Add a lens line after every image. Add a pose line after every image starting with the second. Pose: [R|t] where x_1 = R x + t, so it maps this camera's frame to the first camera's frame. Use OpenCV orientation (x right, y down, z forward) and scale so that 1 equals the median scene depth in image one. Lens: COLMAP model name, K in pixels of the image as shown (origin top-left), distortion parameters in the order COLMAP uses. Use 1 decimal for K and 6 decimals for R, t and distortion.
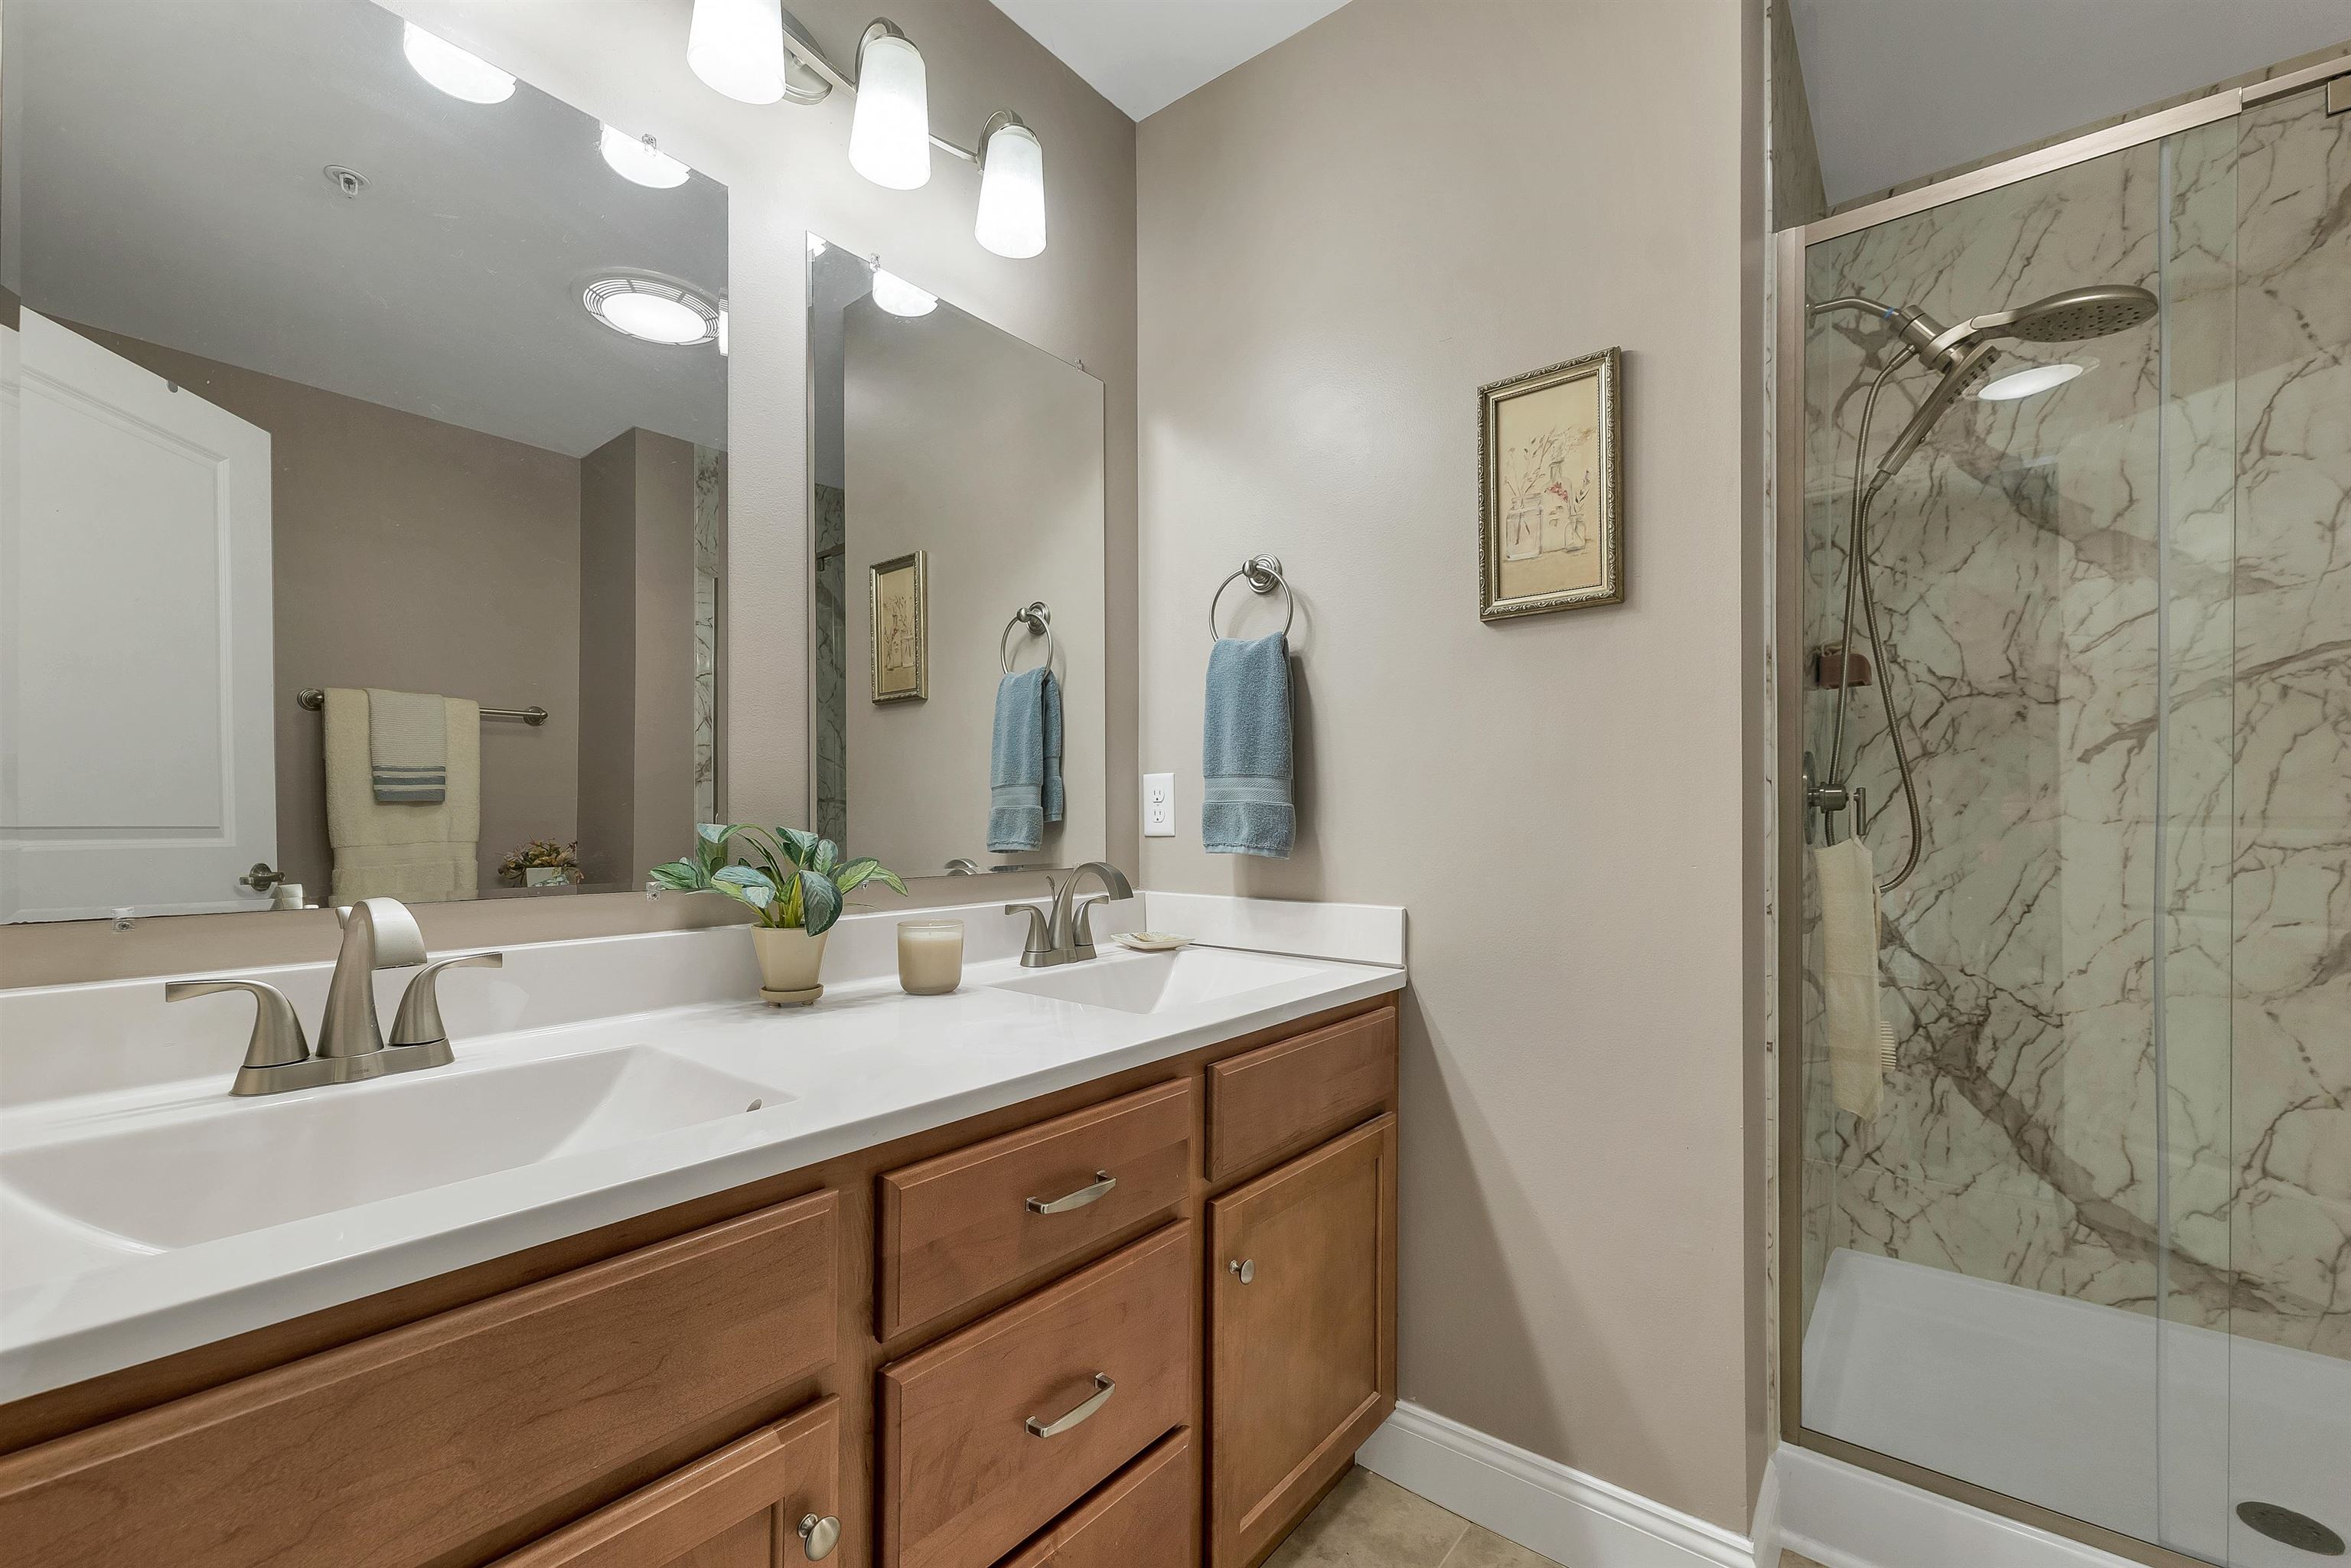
lens RADIAL K [[971.1, 0, 1166.6], [0, 971.1, 794.5], [0, 0, 1]] dist [0.001136, -0.000053]
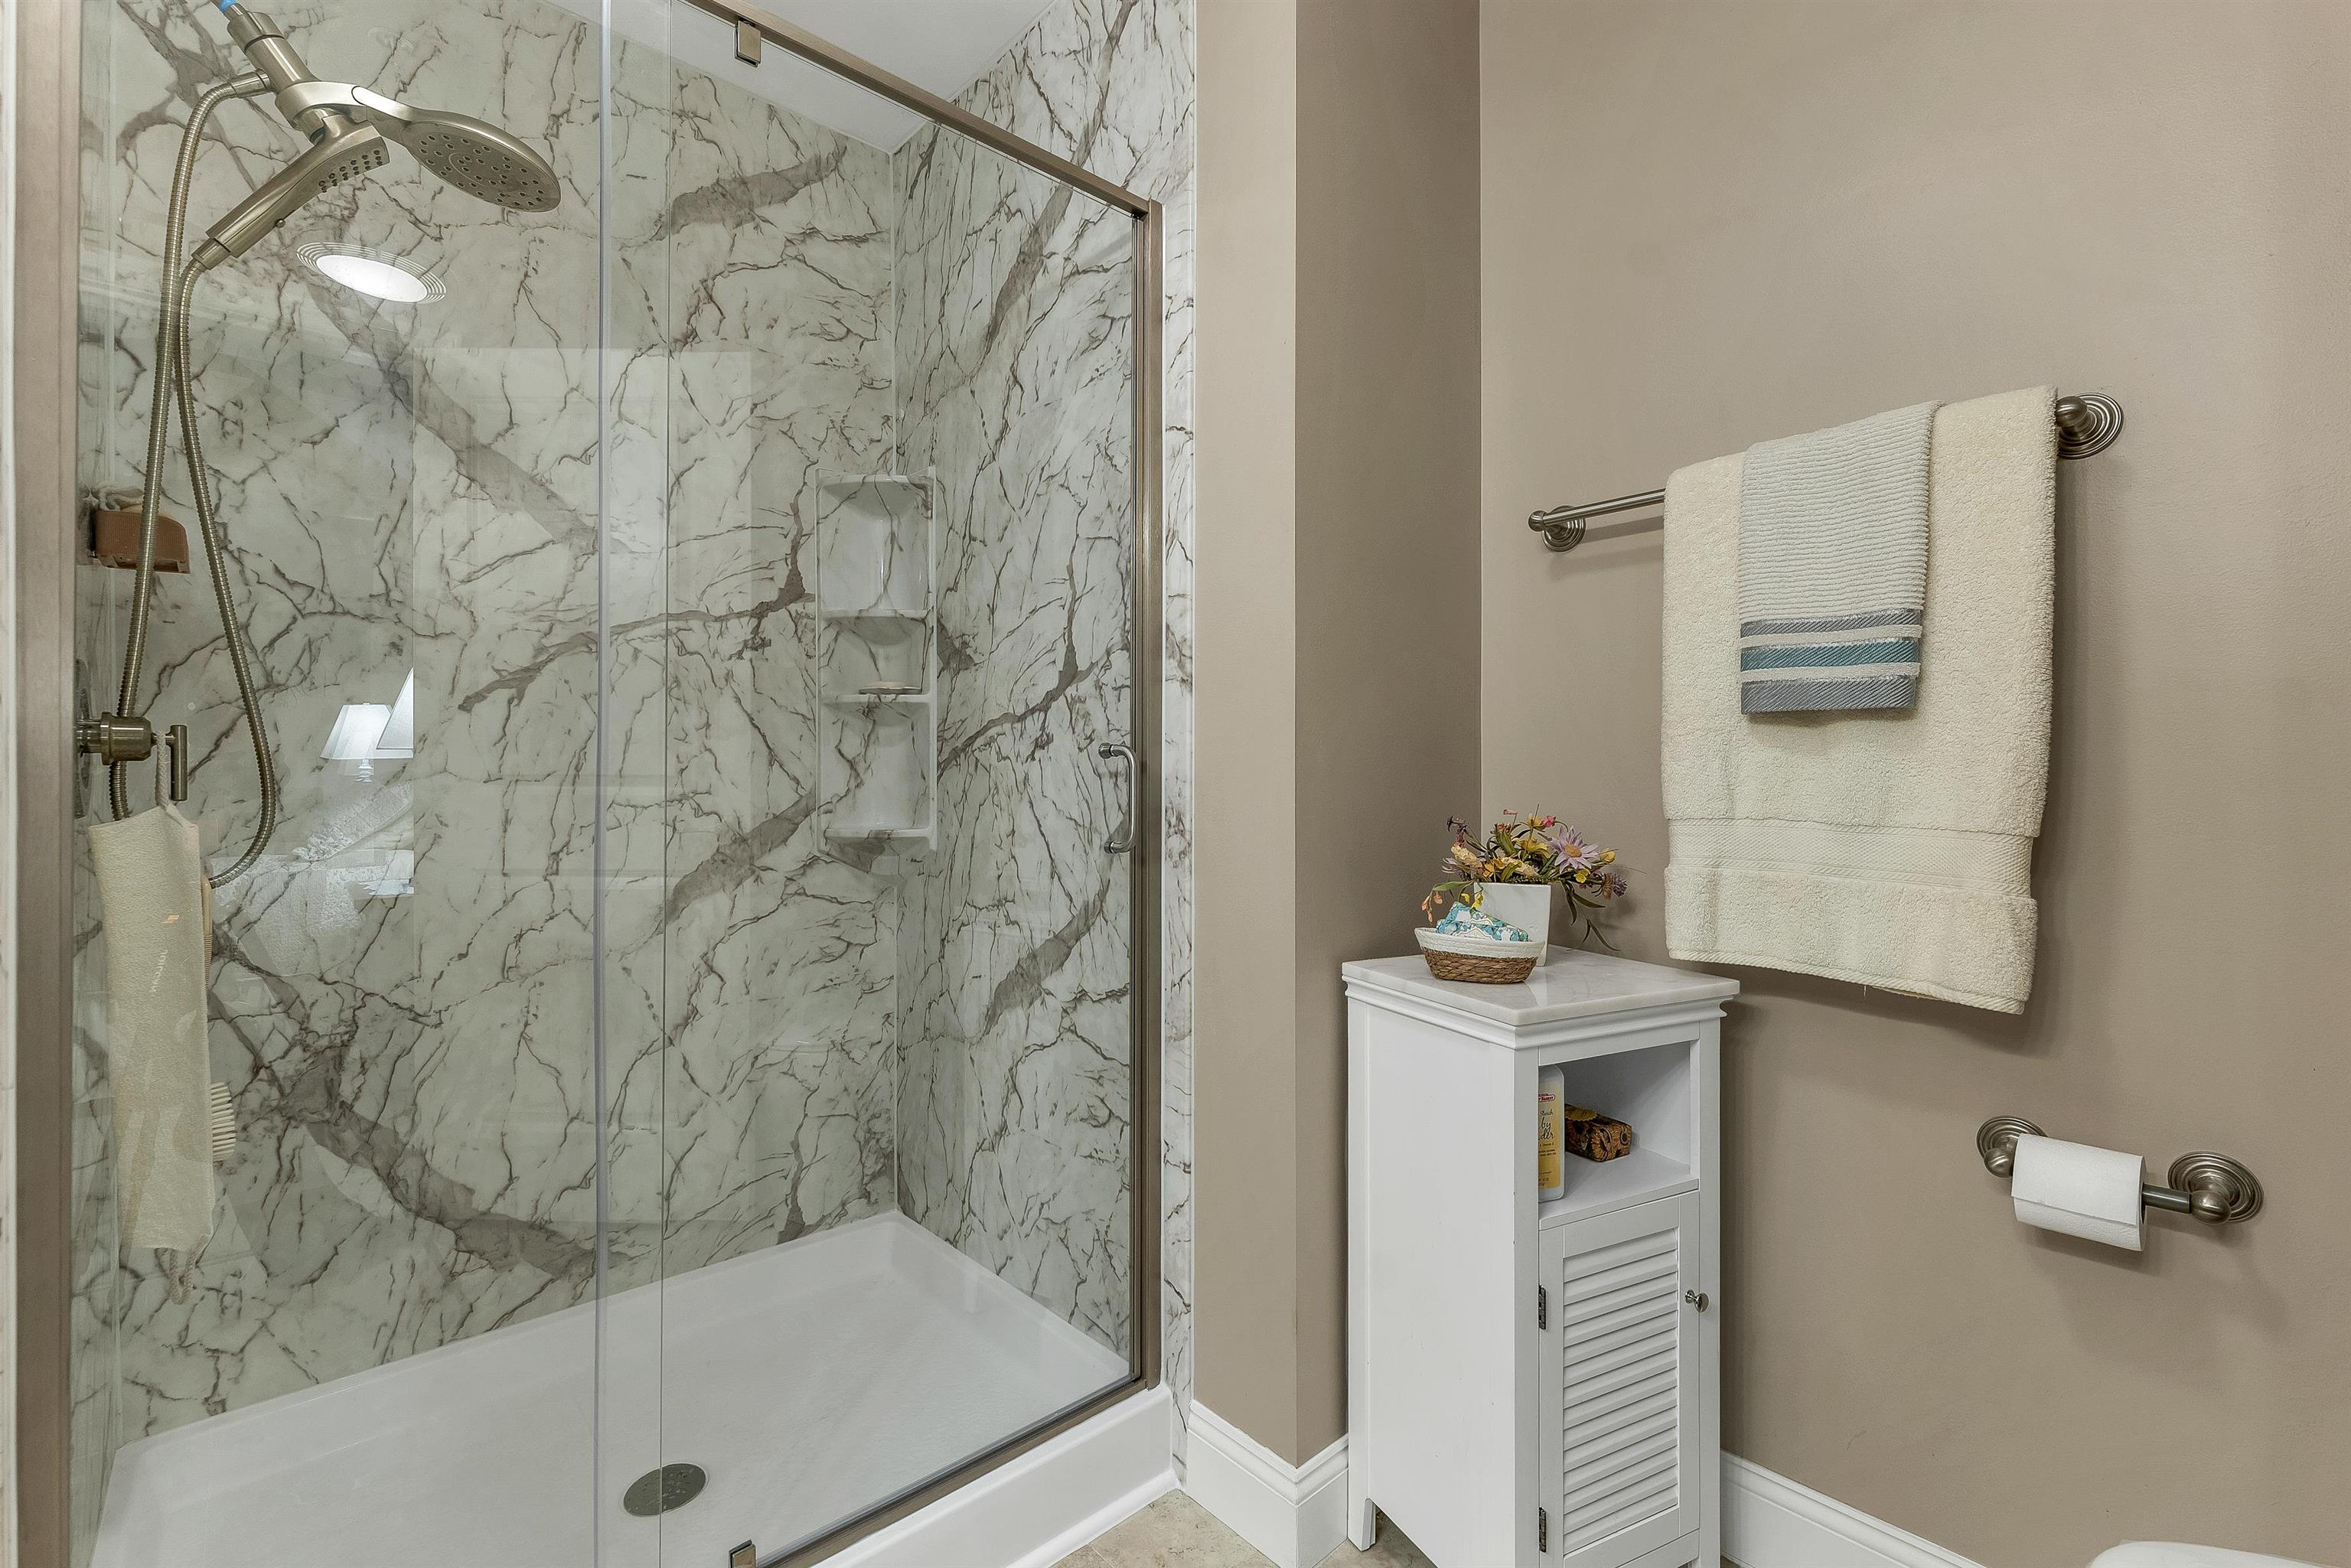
lens RADIAL K [[1029.7, 0, 1175.3], [0, 1029.7, 798.3], [0, 0, 1]] dist [0.001664, 0.000146]
pose [[0.154596, -0.015242, 0.987860, 0.140603], [-0.027170, 0.999437, 0.019672, 0.008866], [-0.987604, -0.029881, 0.154095, 0.236764]]
